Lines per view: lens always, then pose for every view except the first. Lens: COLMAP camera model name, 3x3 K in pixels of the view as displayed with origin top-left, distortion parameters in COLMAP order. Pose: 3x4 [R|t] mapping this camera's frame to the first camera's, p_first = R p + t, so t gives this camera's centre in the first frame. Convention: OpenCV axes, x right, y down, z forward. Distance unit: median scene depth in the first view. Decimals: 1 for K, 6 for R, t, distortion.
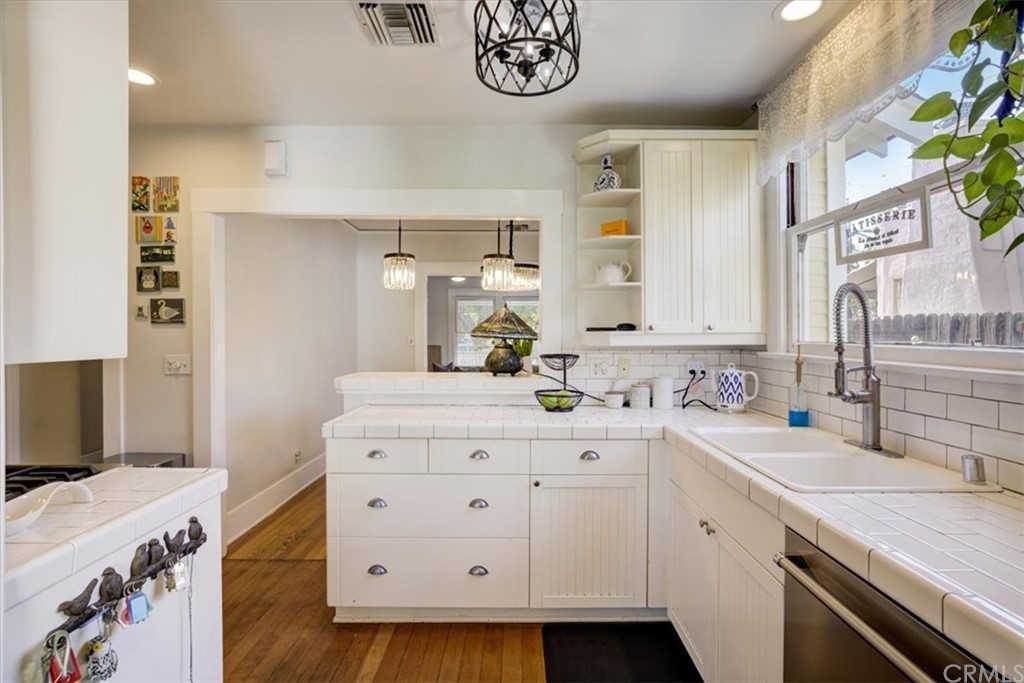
lens RADIAL K [[490.1, 0, 511.4], [0, 490.1, 336.8], [0, 0, 1]] dist [-0.032901, -0.000010]
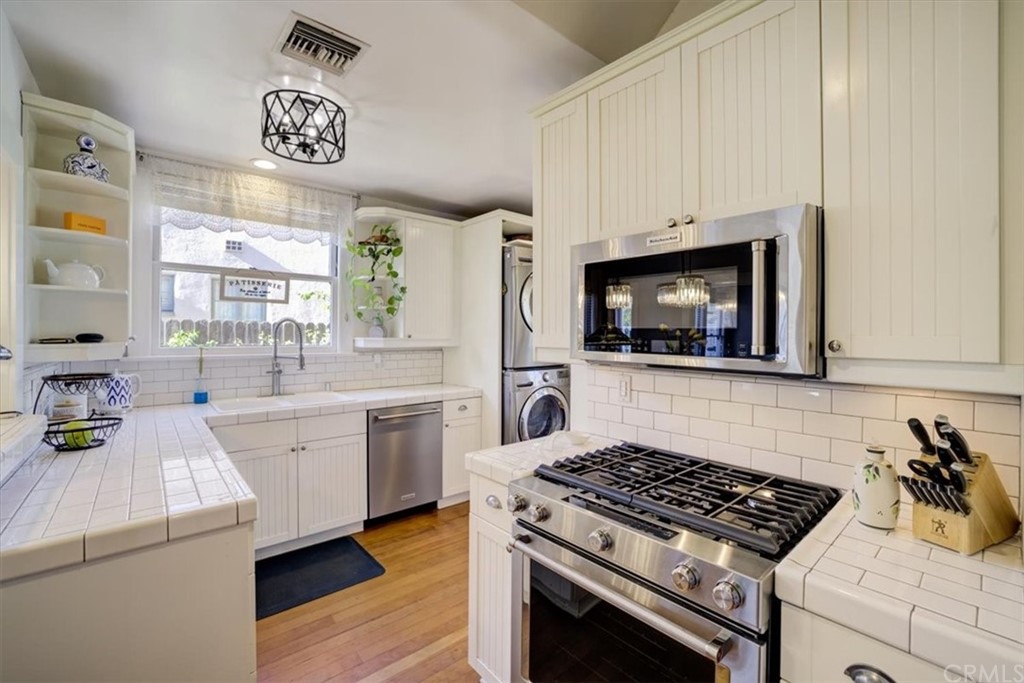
lens RADIAL K [[442.8, 0, 524.5], [0, 442.8, 332.1], [0, 0, 1]] dist [-0.000700, 0.000249]
pose [[-0.686524, -0.006724, 0.727076, -0.929762], [-0.004035, 0.999977, 0.005438, -0.039867], [-0.727096, 0.000800, -0.686535, 1.022261]]
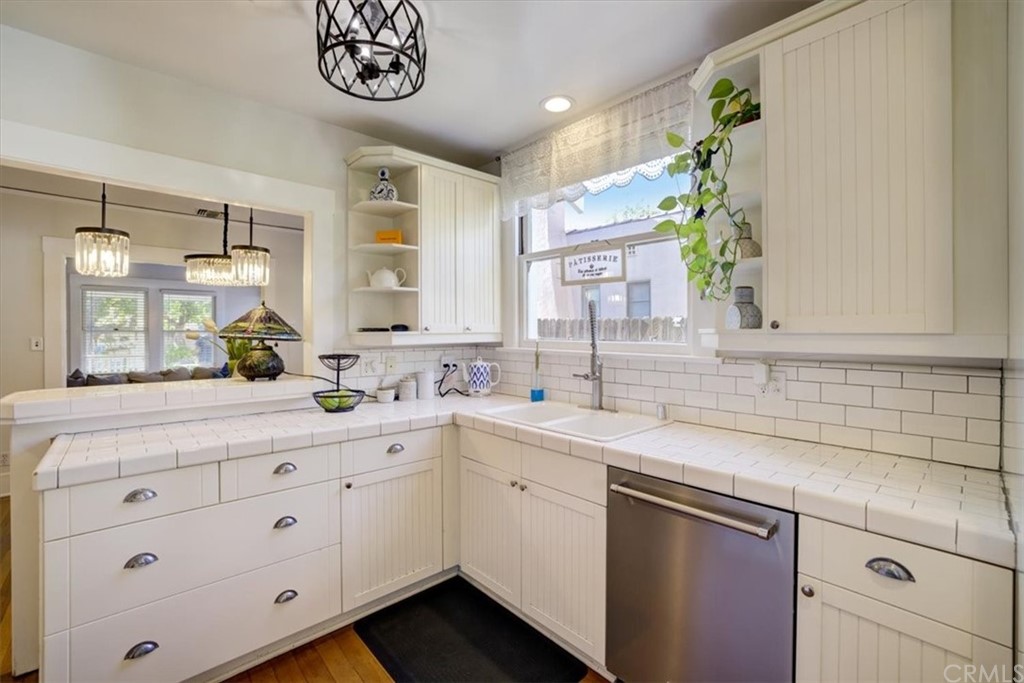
lens RADIAL K [[441.8, 0, 523.3], [0, 441.8, 334.3], [0, 0, 1]] dist [-0.043462, 0.017449]
pose [[0.731087, -0.005542, 0.682262, -0.249068], [0.004843, 0.999984, 0.002934, -0.007146], [-0.682267, 0.001160, 0.731102, 0.089479]]
